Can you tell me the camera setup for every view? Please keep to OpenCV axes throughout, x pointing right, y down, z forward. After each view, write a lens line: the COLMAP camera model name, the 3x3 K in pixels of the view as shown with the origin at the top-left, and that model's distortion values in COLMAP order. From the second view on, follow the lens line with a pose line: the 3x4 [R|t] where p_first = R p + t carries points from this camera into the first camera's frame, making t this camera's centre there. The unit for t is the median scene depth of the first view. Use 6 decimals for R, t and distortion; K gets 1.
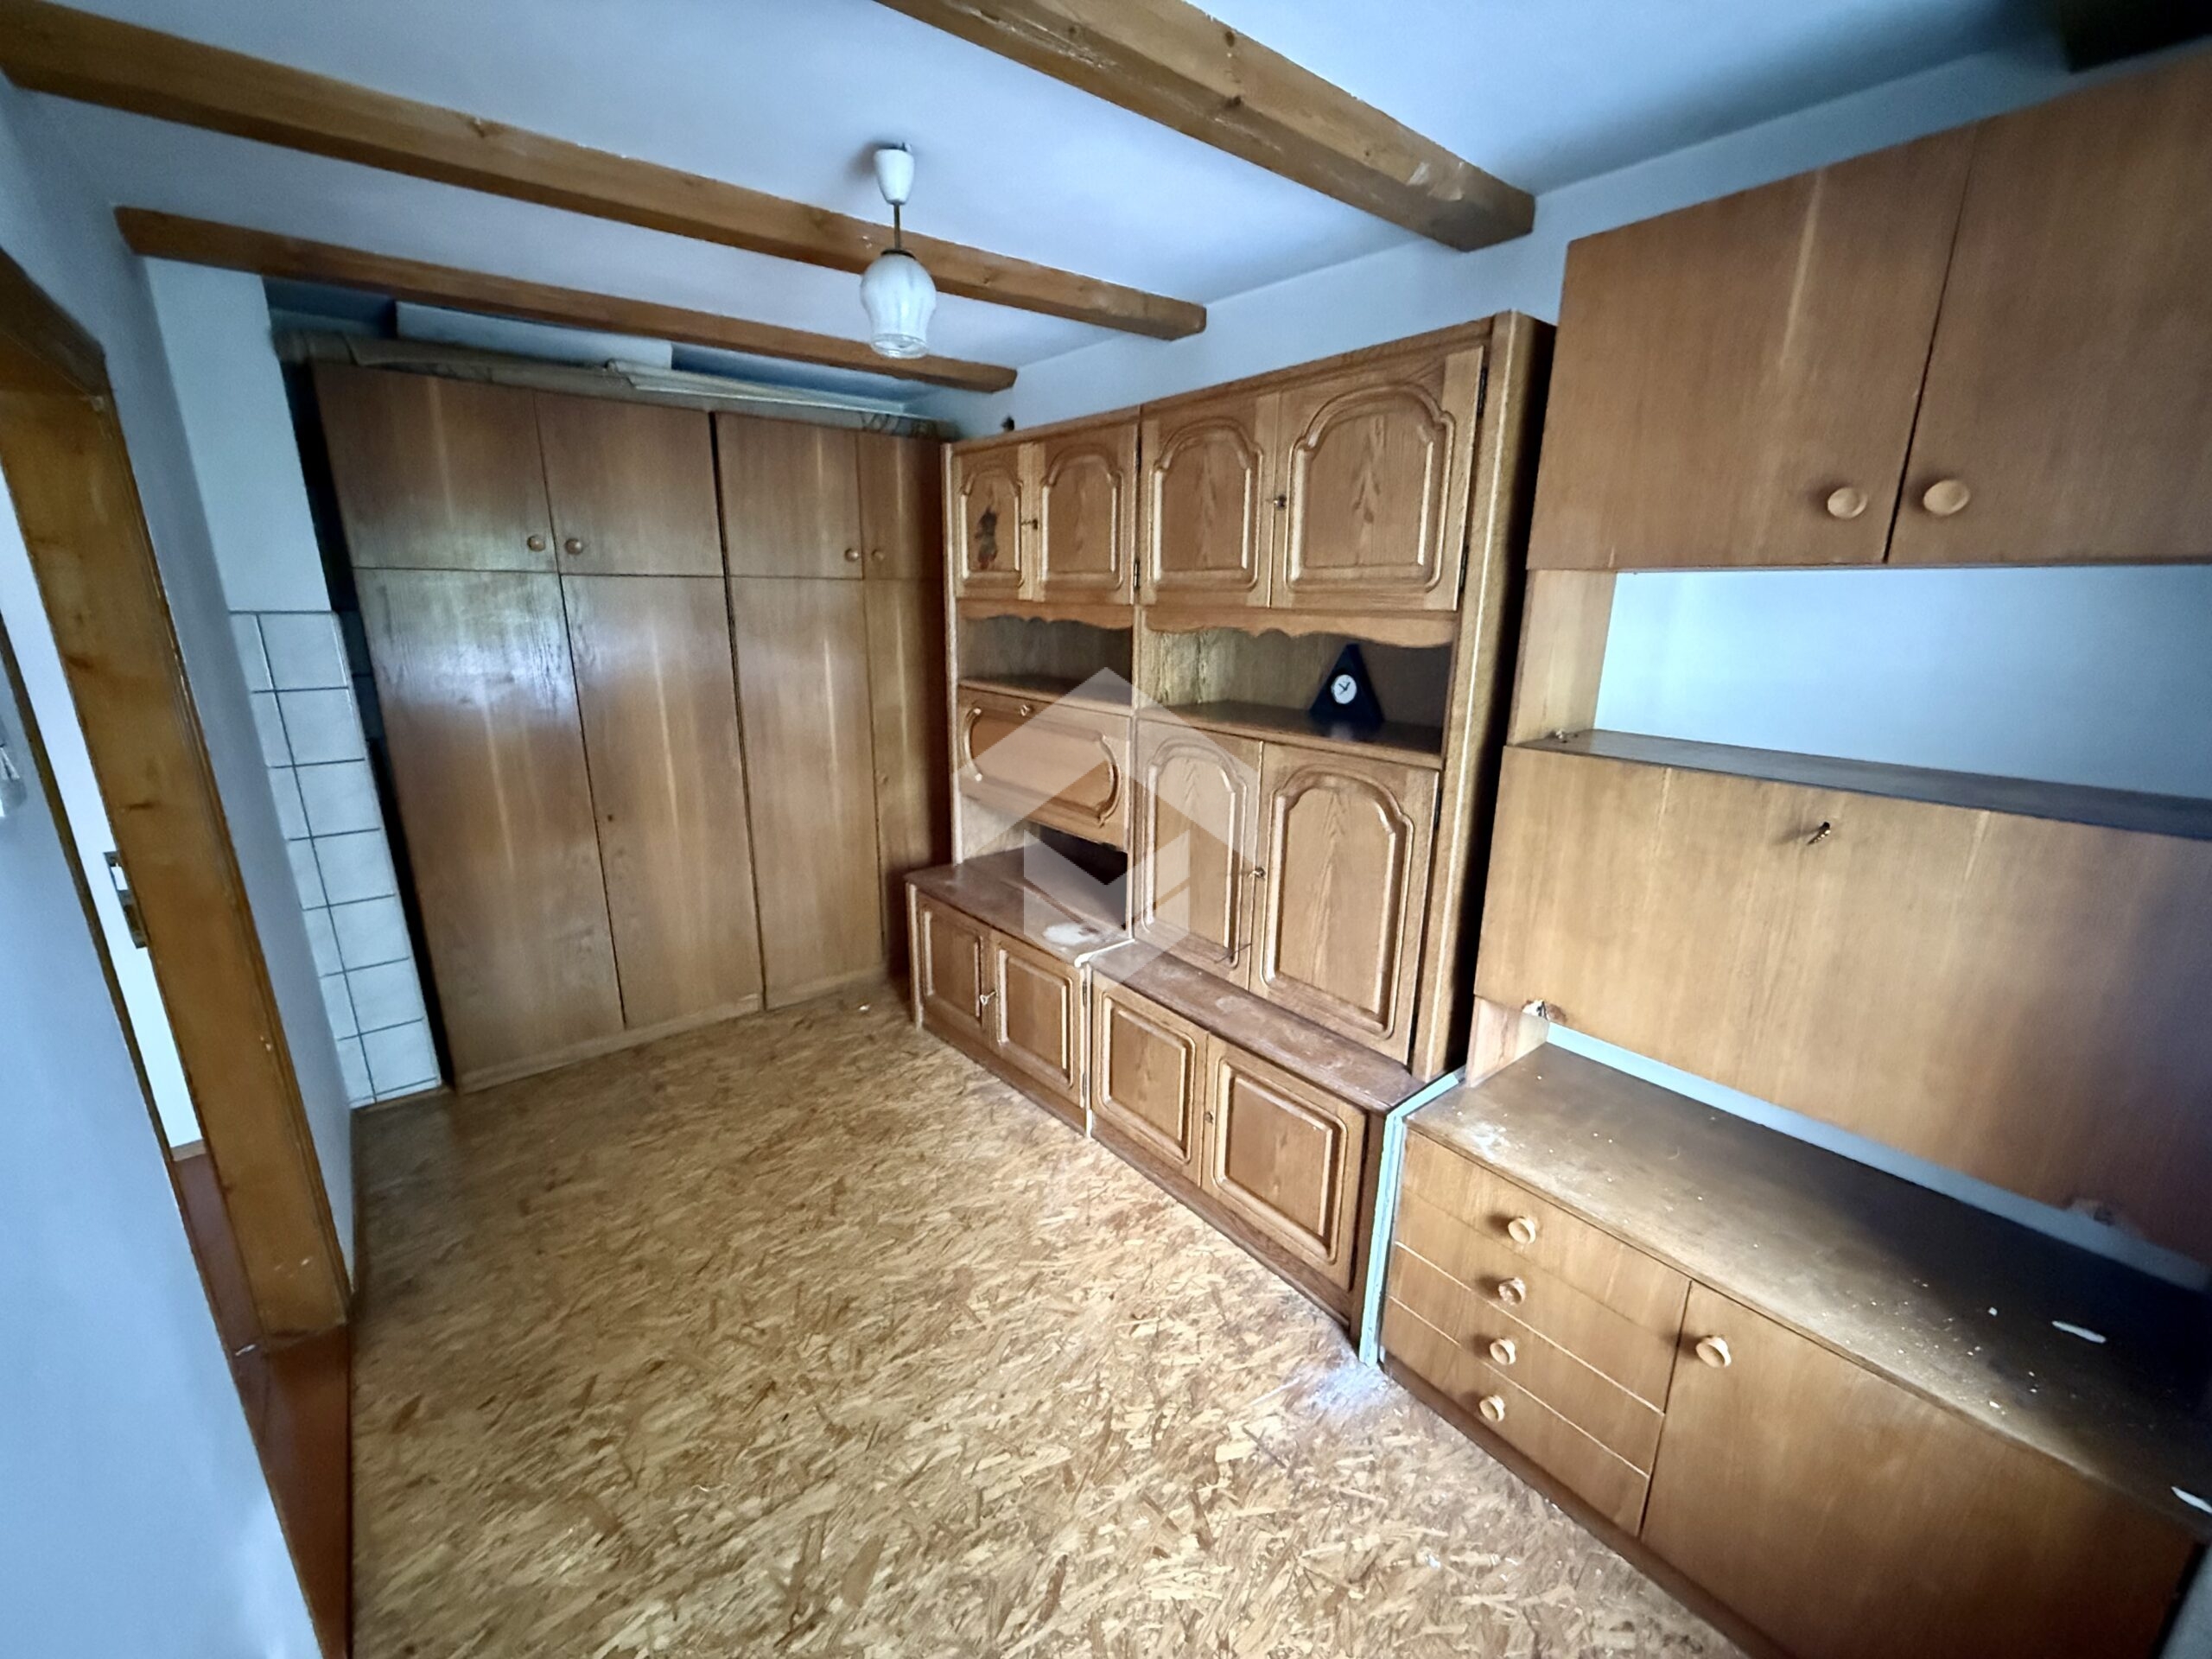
lens RADIAL K [[877.0, 0, 1101.0], [0, 877.0, 829.3], [0, 0, 1]] dist [-0.000665, 0.000008]
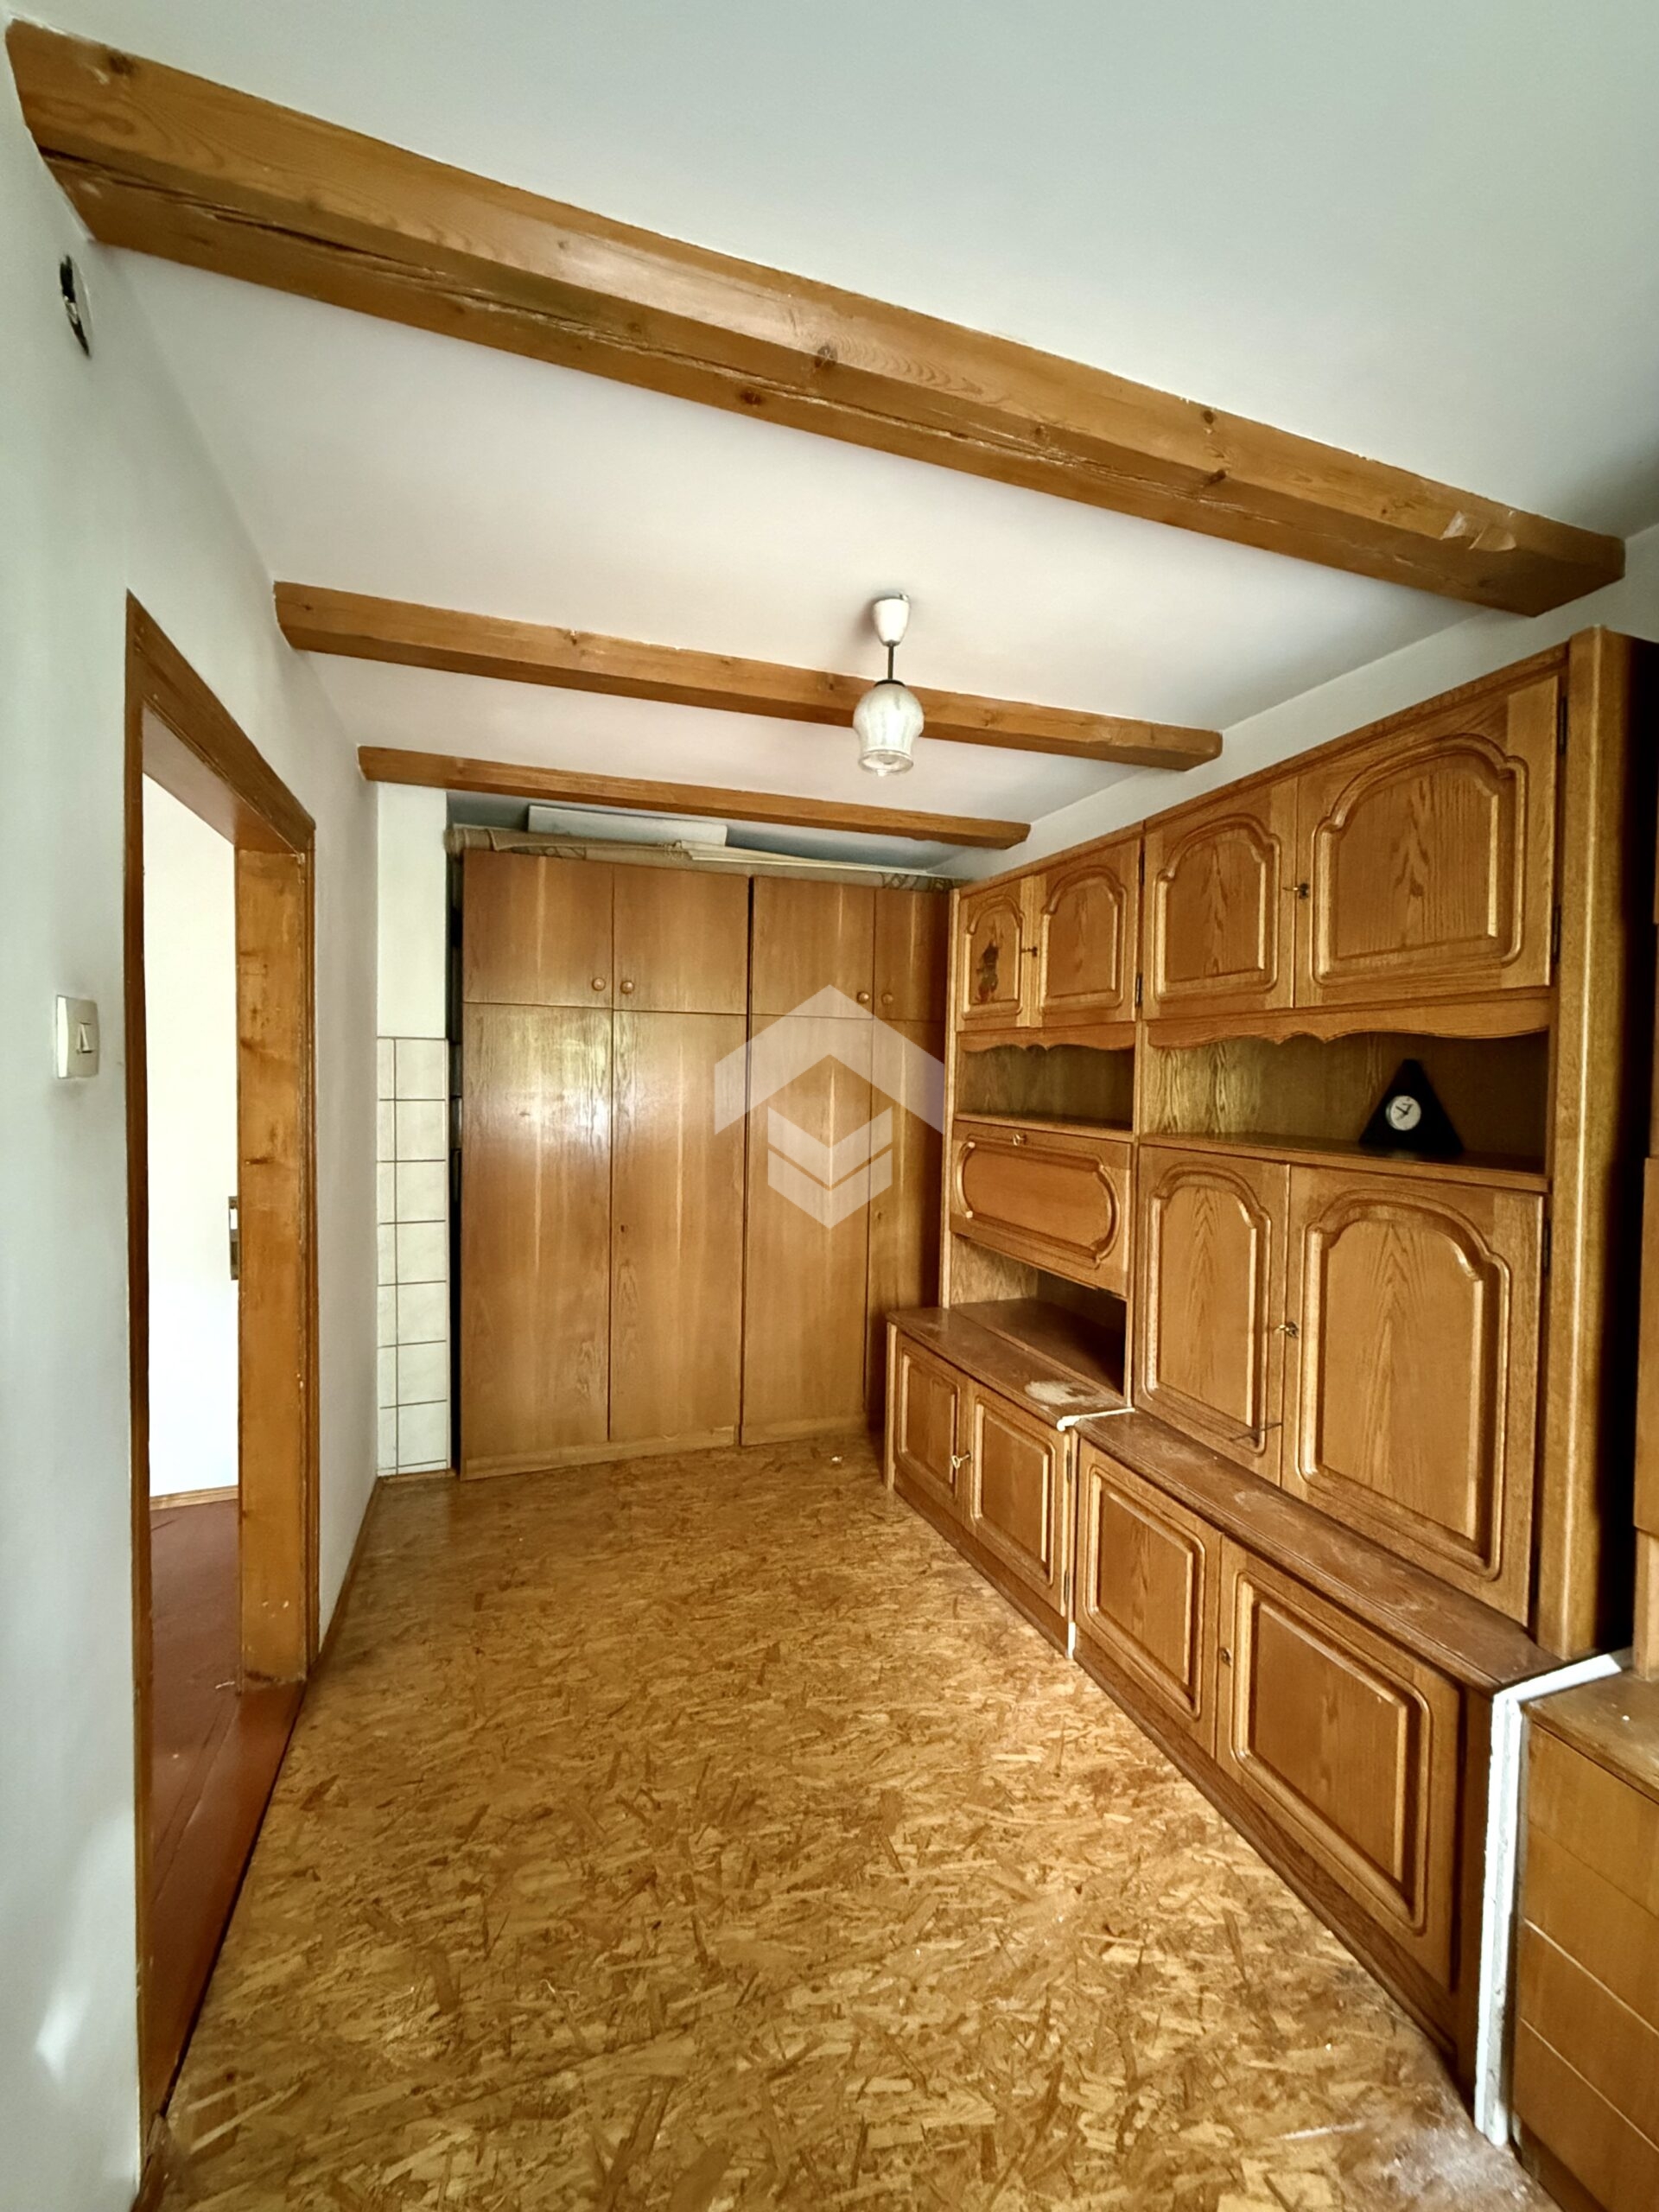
lens RADIAL K [[877.0, 0, 828.4], [0, 877.0, 1096.3], [0, 0, 1]] dist [-0.000665, 0.000008]
pose [[0.941112, 0.014295, -0.337791, 0.054066], [-0.094830, 0.970161, -0.223146, 0.064780], [0.324522, 0.242038, 0.914386, 0.084798]]
